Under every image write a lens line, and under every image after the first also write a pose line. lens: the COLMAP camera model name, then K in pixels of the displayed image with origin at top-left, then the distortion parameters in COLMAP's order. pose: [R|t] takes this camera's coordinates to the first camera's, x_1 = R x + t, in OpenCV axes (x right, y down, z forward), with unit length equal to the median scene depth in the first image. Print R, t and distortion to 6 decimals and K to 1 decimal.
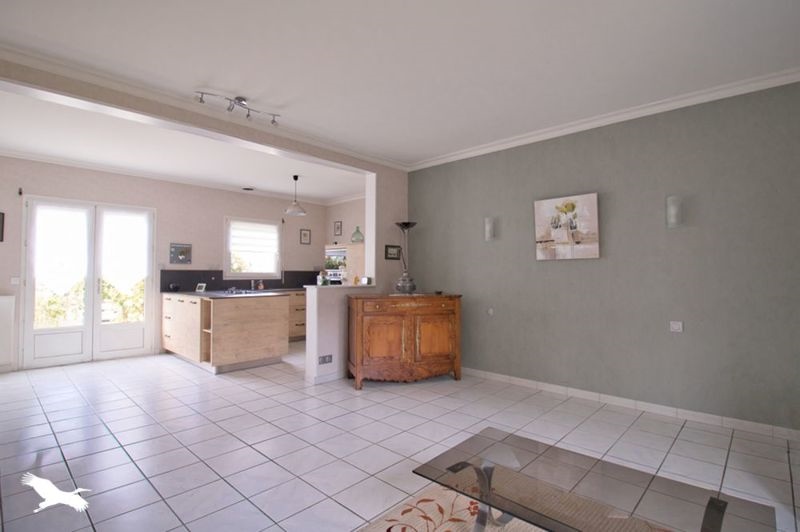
lens RADIAL K [[390.1, 0, 401.3], [0, 390.1, 270.1], [0, 0, 1]] dist [-0.000353, 0.000090]
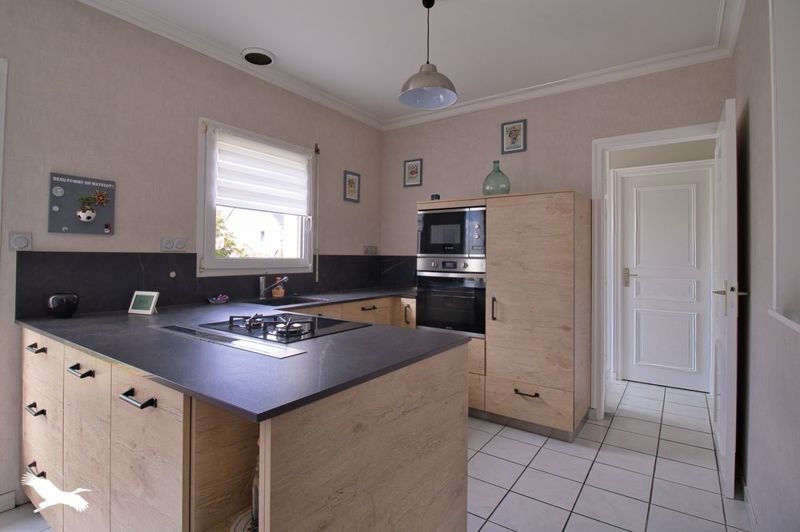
lens RADIAL K [[410.2, 0, 381.9], [0, 410.2, 248.6], [0, 0, 1]] dist [-0.001359, -0.000327]
pose [[0.992877, 0.010693, 0.118667, -0.306598], [-0.009677, 0.999911, -0.009136, -0.002135], [-0.118754, 0.007922, 0.992892, 0.540198]]
